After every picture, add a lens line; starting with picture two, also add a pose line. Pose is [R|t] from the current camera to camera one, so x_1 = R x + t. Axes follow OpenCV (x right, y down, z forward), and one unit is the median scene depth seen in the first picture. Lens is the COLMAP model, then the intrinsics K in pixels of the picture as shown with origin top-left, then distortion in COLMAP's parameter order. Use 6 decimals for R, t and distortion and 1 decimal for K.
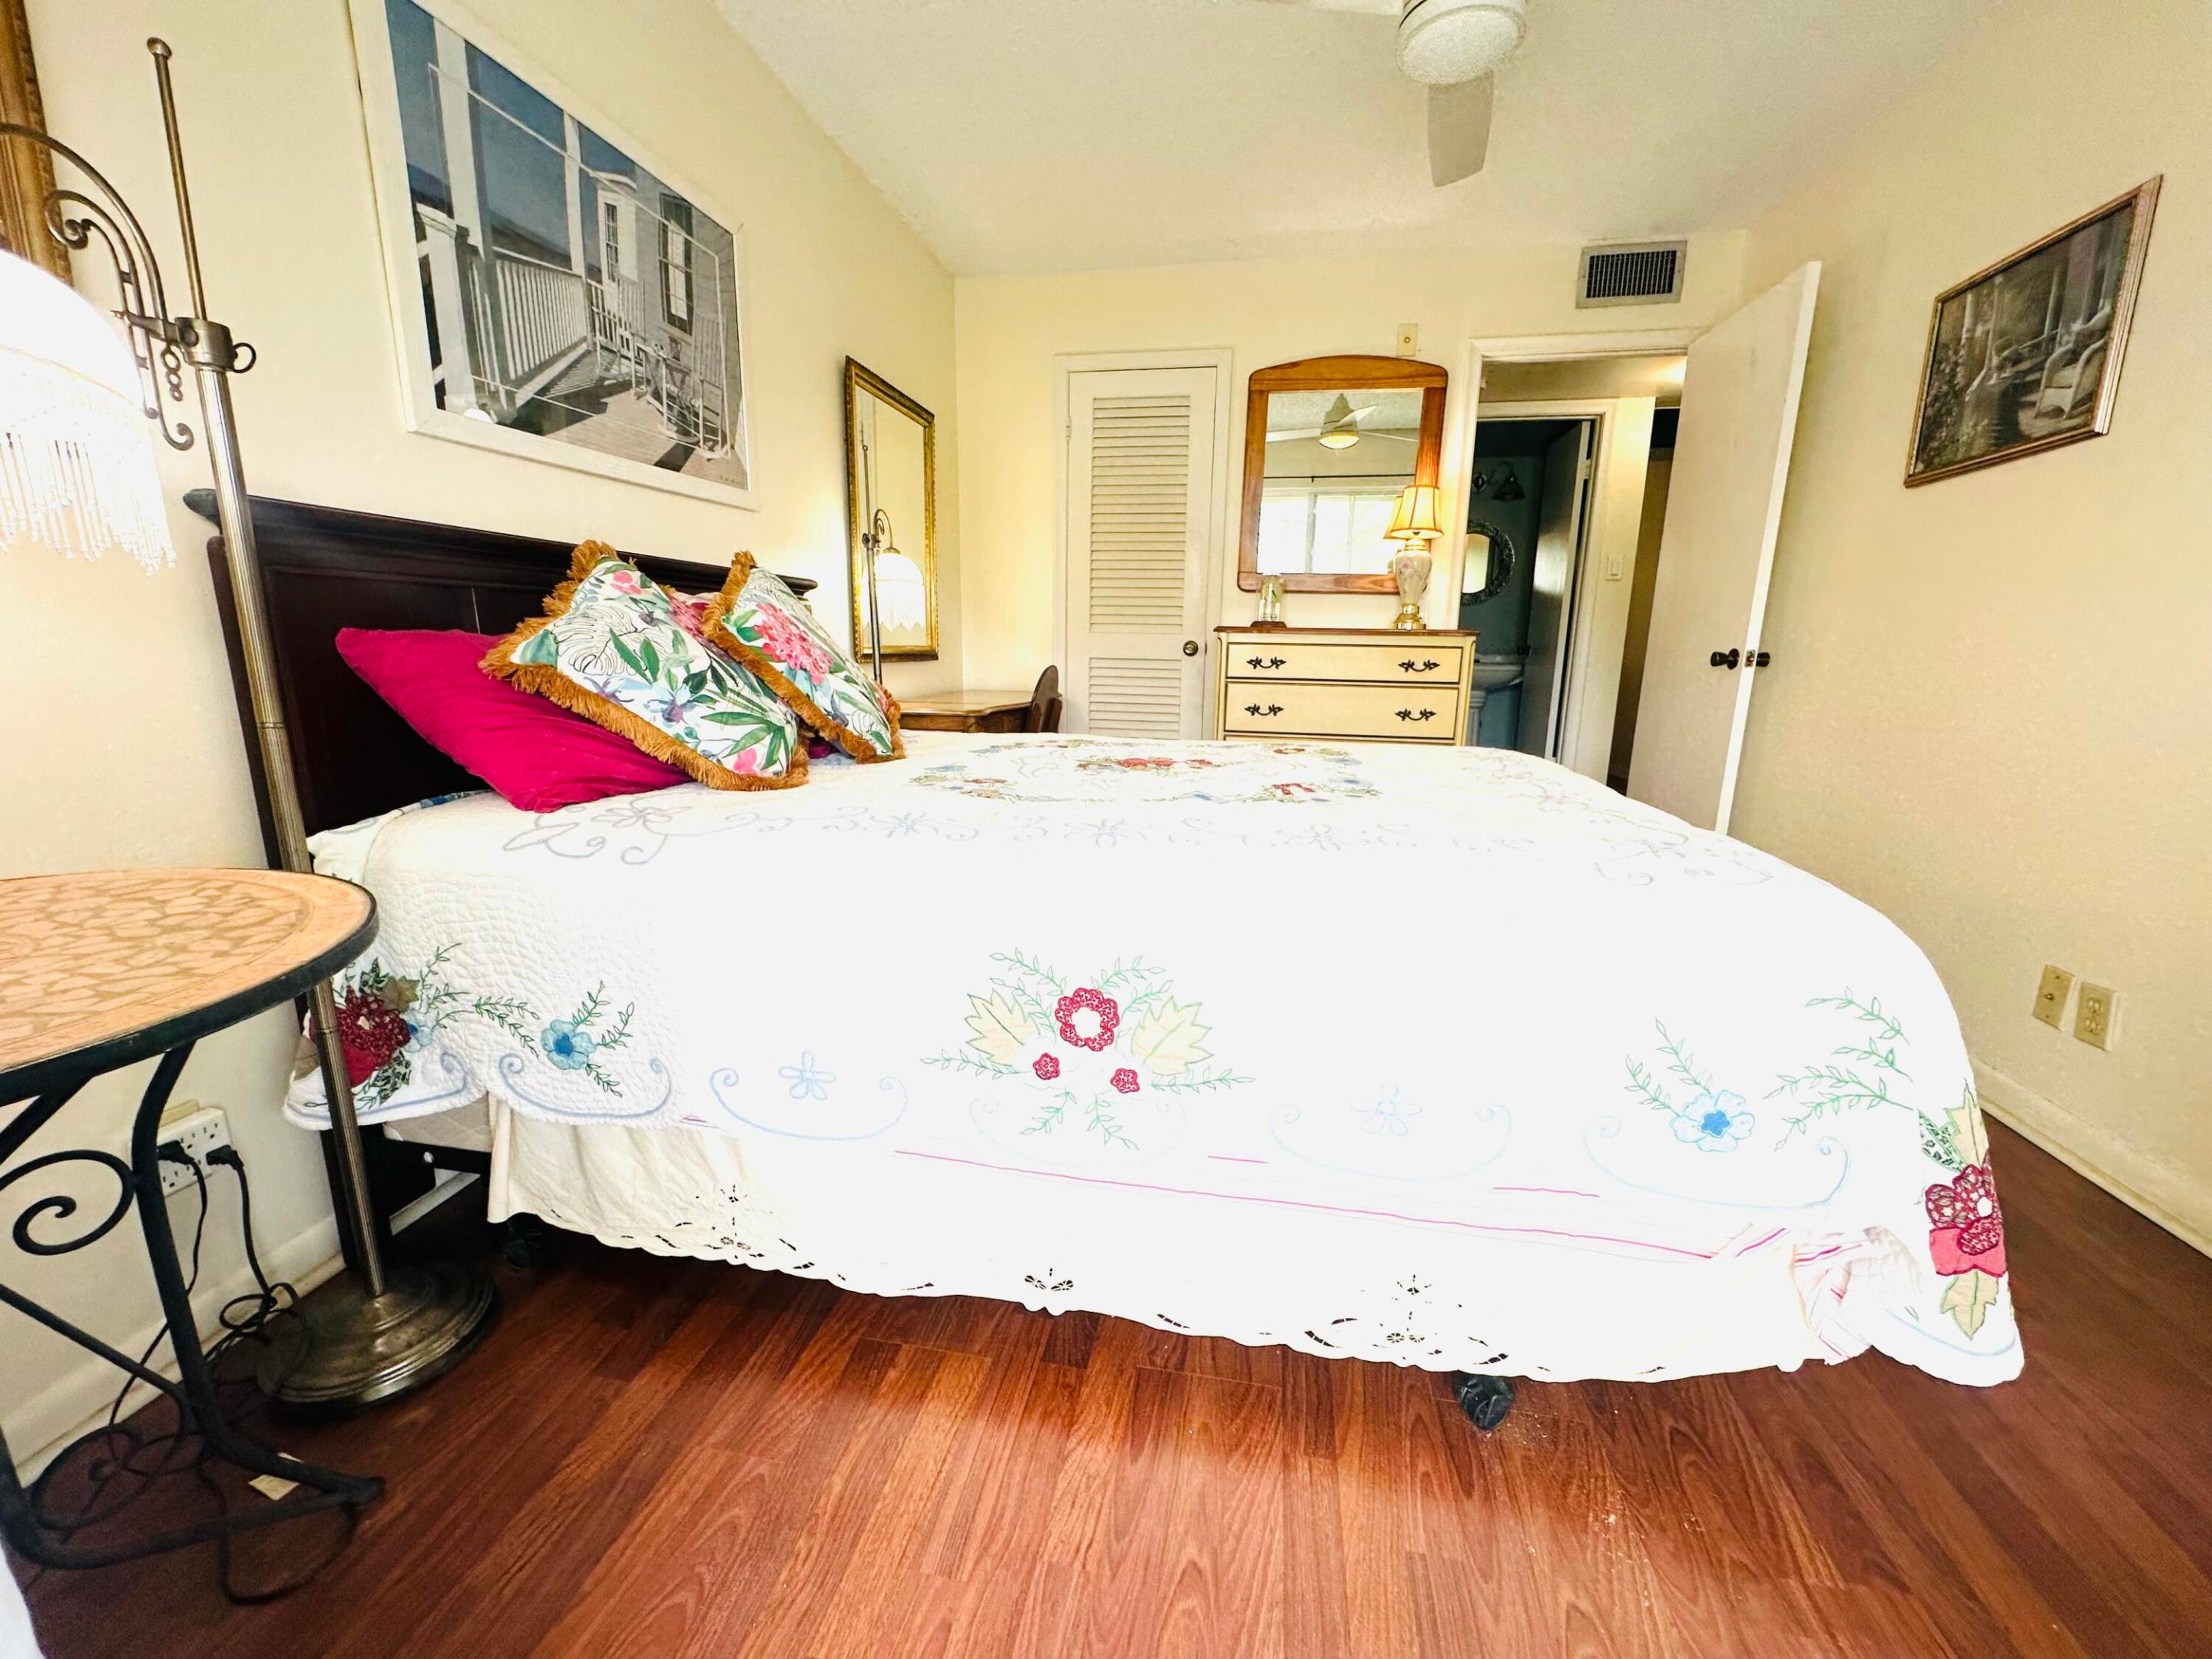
lens RADIAL K [[883.4, 0, 1102.9], [0, 883.4, 827.9], [0, 0, 1]] dist [-0.000813, -0.000006]
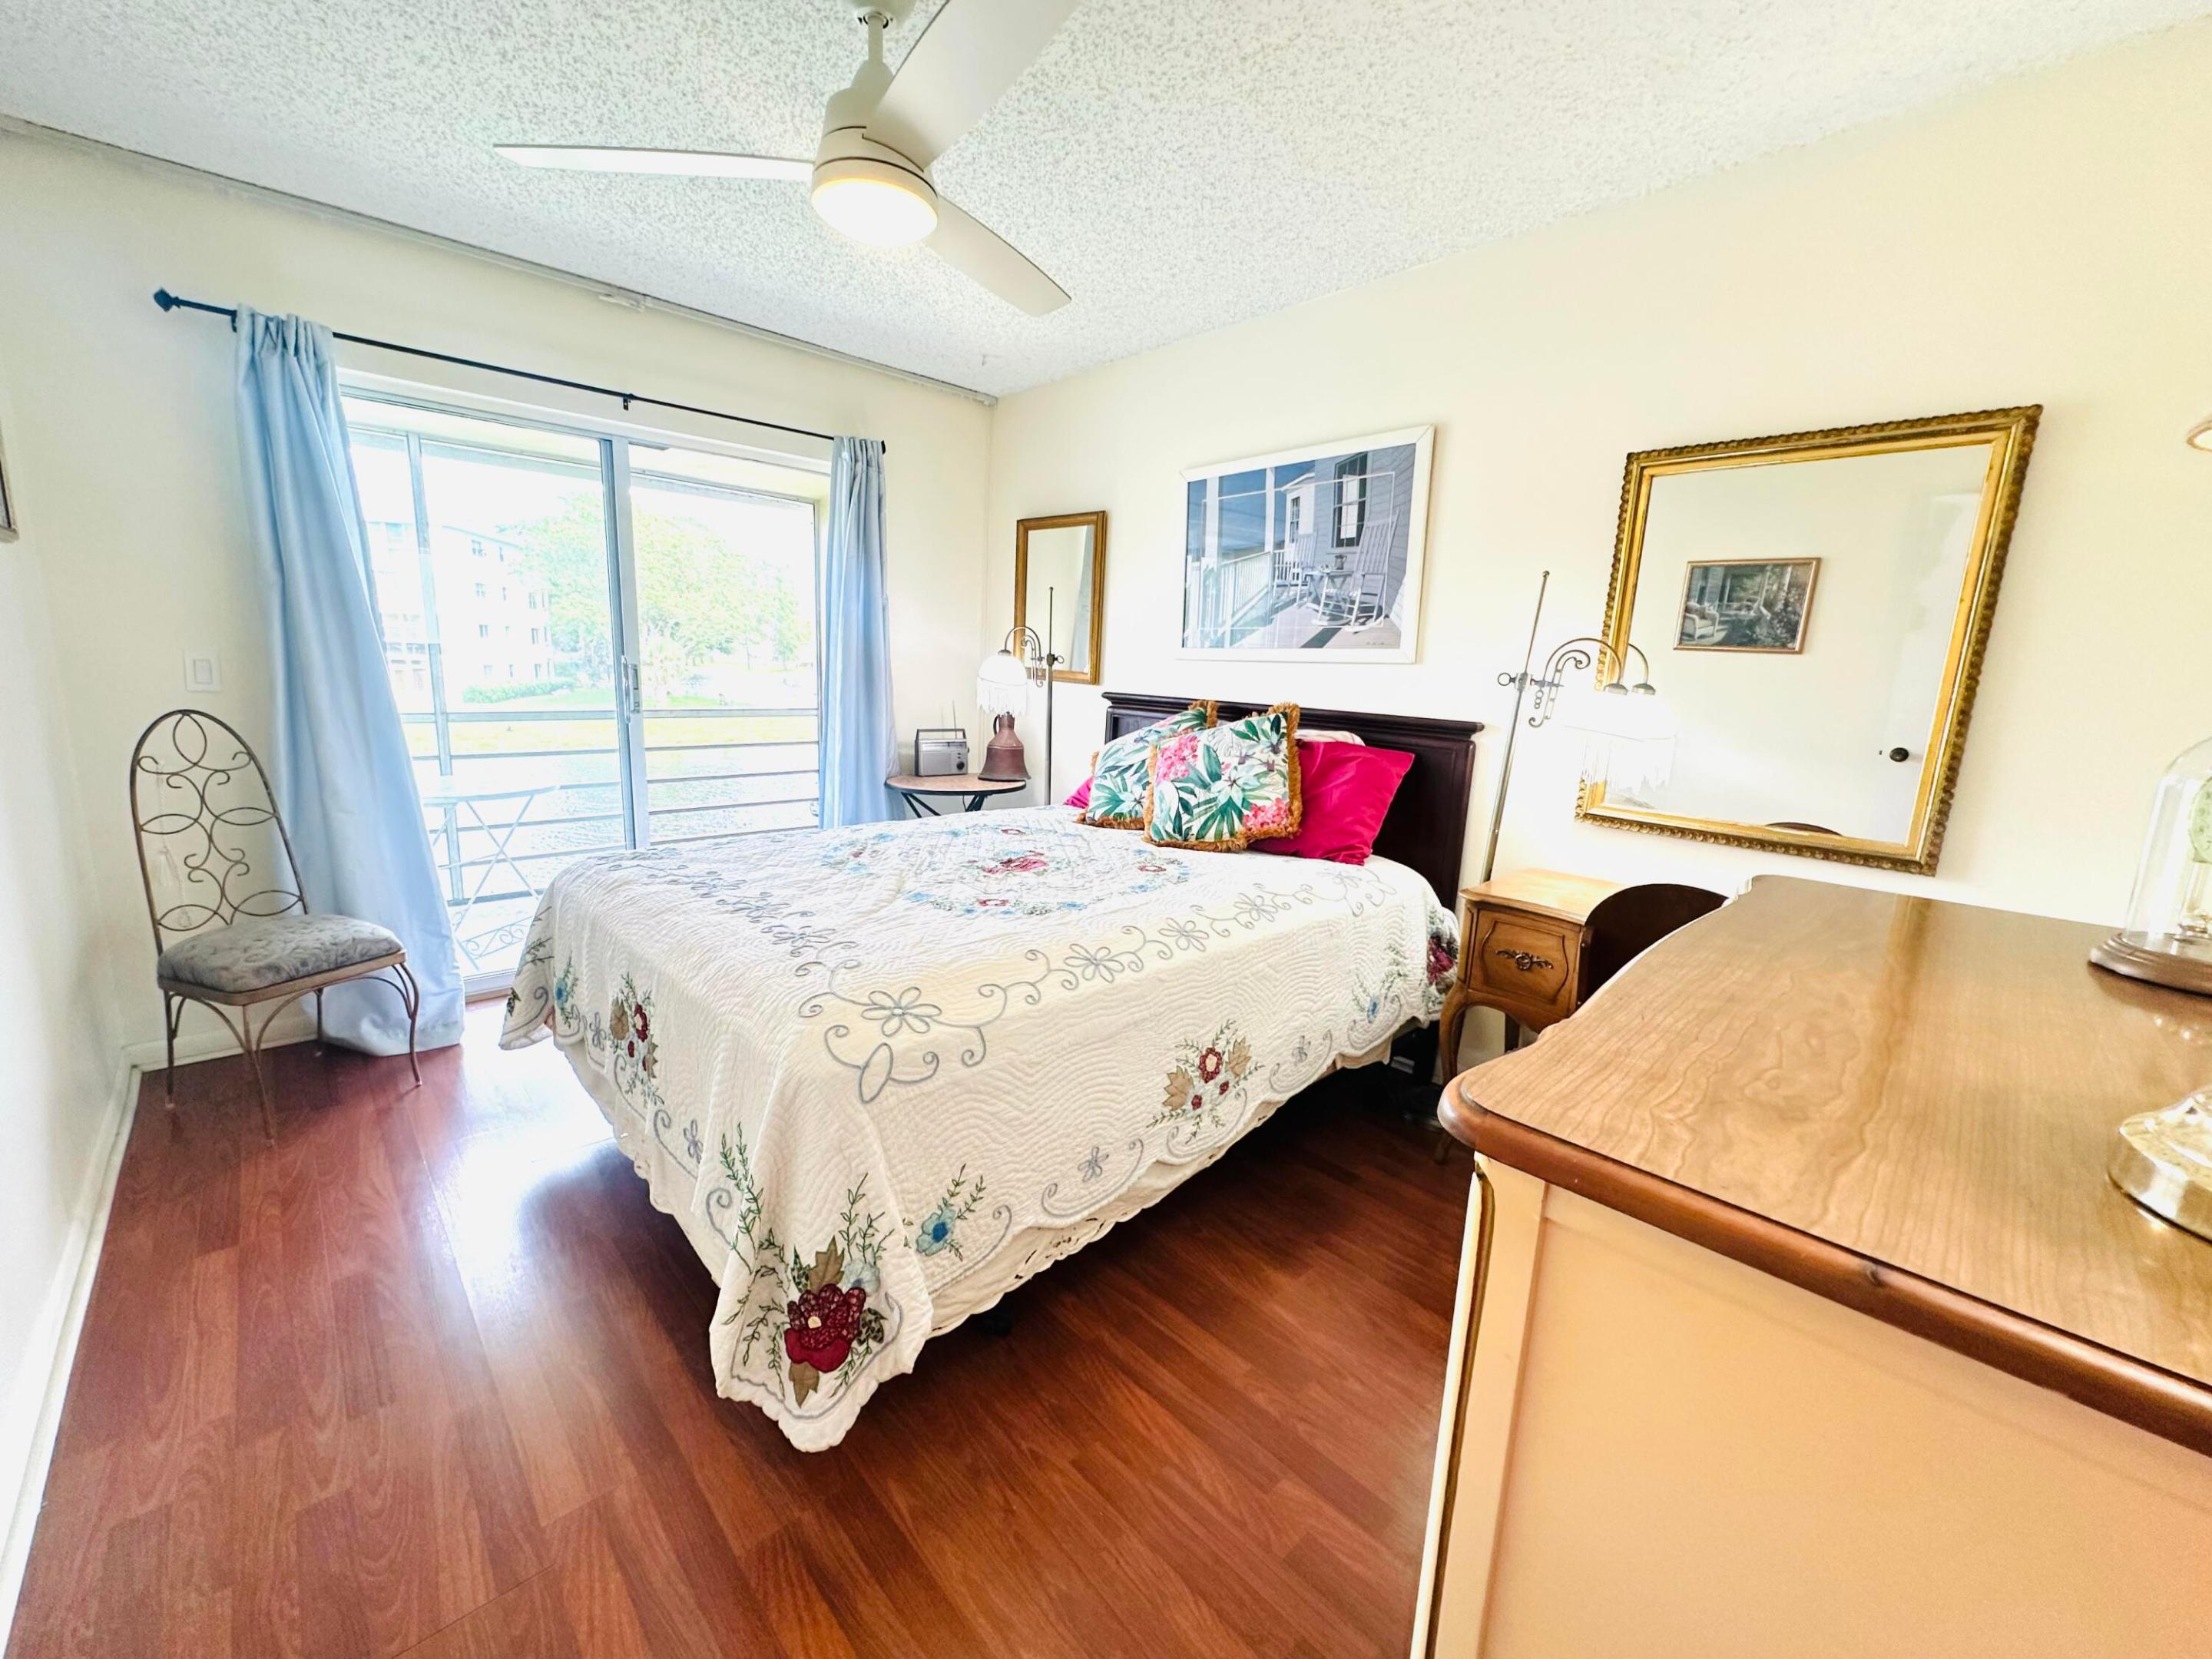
lens RADIAL K [[883.4, 0, 1107.7], [0, 883.4, 826.4], [0, 0, 1]] dist [-0.000813, -0.000006]
pose [[-0.573548, 0.125494, -0.809502, 0.940065], [-0.207603, 0.933667, 0.291834, -0.488043], [0.792429, 0.335436, -0.509450, 1.584960]]
